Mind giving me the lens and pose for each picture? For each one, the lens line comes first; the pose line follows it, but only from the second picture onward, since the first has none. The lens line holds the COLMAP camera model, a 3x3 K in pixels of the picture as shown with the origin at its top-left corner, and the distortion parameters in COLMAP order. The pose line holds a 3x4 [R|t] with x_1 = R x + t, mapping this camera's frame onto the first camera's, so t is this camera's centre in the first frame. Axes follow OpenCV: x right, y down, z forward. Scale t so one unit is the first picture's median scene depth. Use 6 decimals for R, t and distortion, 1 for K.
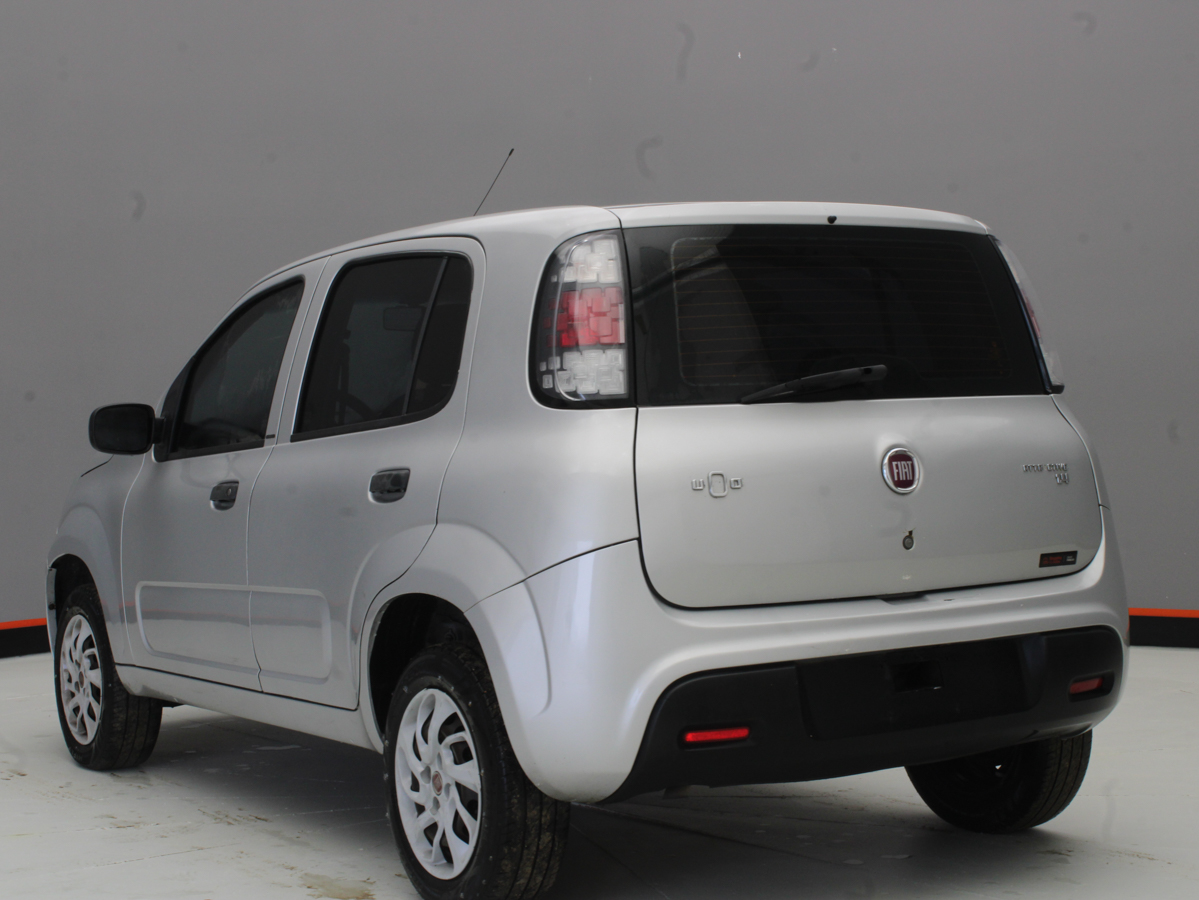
lens RADIAL K [[1881.3, 0, 599.5], [0, 1881.3, 450.0], [0, 0, 1]] dist [-0.034731, -0.044254]
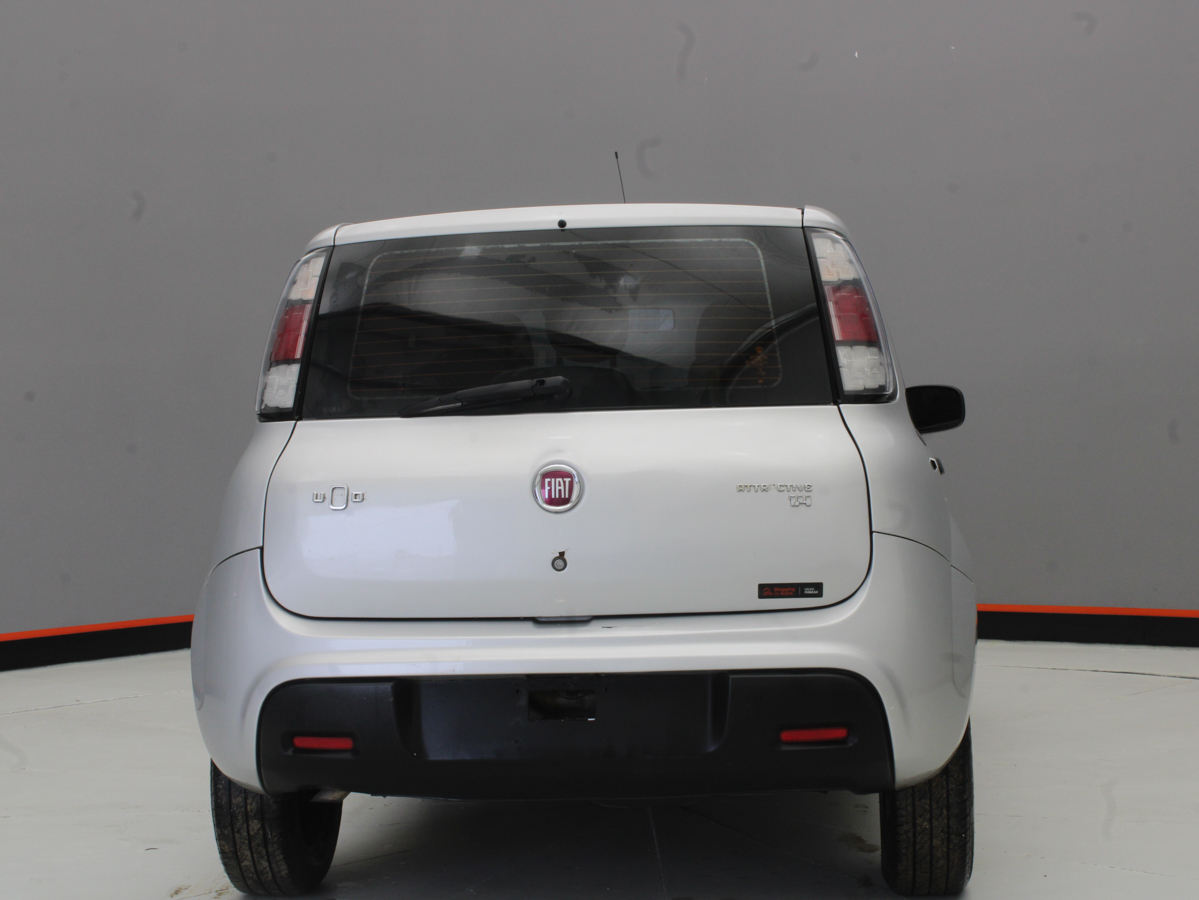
lens RADIAL K [[1881.3, 0, 599.5], [0, 1881.3, 450.0], [0, 0, 1]] dist [-0.034731, -0.044254]
pose [[0.841377, 0.016247, -0.540204, 0.694434], [-0.008959, 0.999830, 0.016116, -0.023882], [0.540374, -0.008720, 0.841380, 0.211670]]
